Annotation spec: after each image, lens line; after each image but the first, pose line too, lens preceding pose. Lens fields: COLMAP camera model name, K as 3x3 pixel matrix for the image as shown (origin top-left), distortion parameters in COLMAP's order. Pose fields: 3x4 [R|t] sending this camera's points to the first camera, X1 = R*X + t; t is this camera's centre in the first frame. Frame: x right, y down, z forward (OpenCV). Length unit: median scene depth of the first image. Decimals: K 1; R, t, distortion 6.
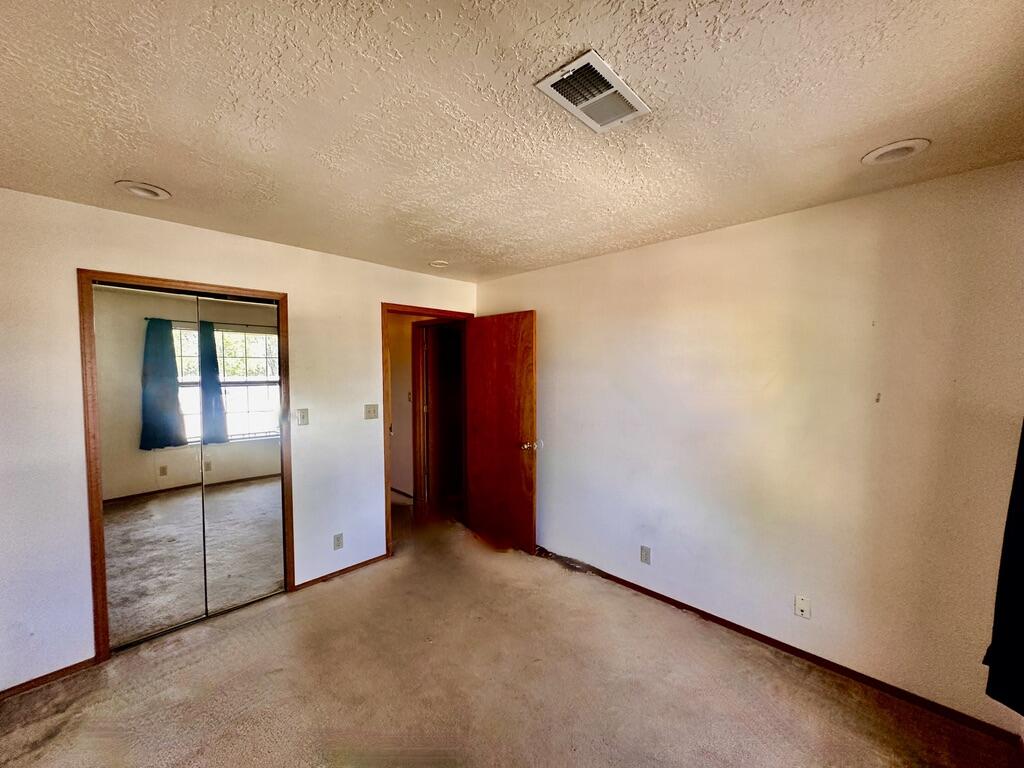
lens RADIAL K [[411.0, 0, 513.3], [0, 411.0, 384.8], [0, 0, 1]] dist [-0.000034, 0.000037]
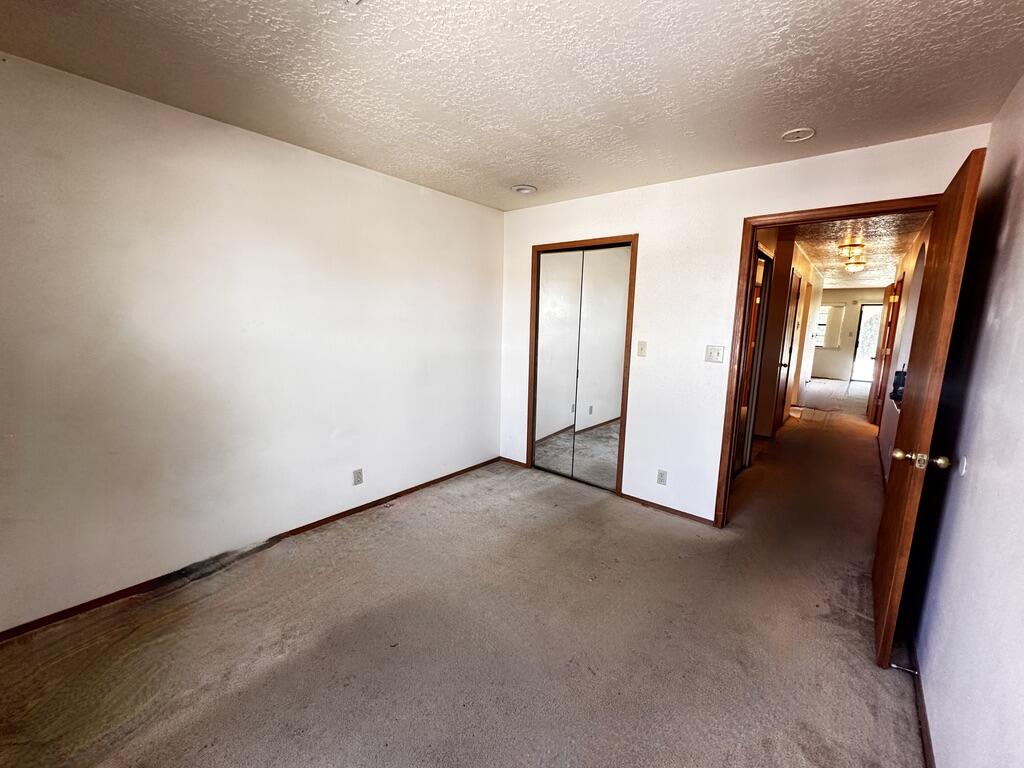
lens RADIAL K [[411.0, 0, 513.7], [0, 411.0, 383.9], [0, 0, 1]] dist [-0.000034, 0.000037]
pose [[0.076933, 0.165788, -0.983156, 0.542220], [-0.062644, 0.984934, 0.161186, 0.015262], [0.995066, 0.049189, 0.086159, 0.578840]]
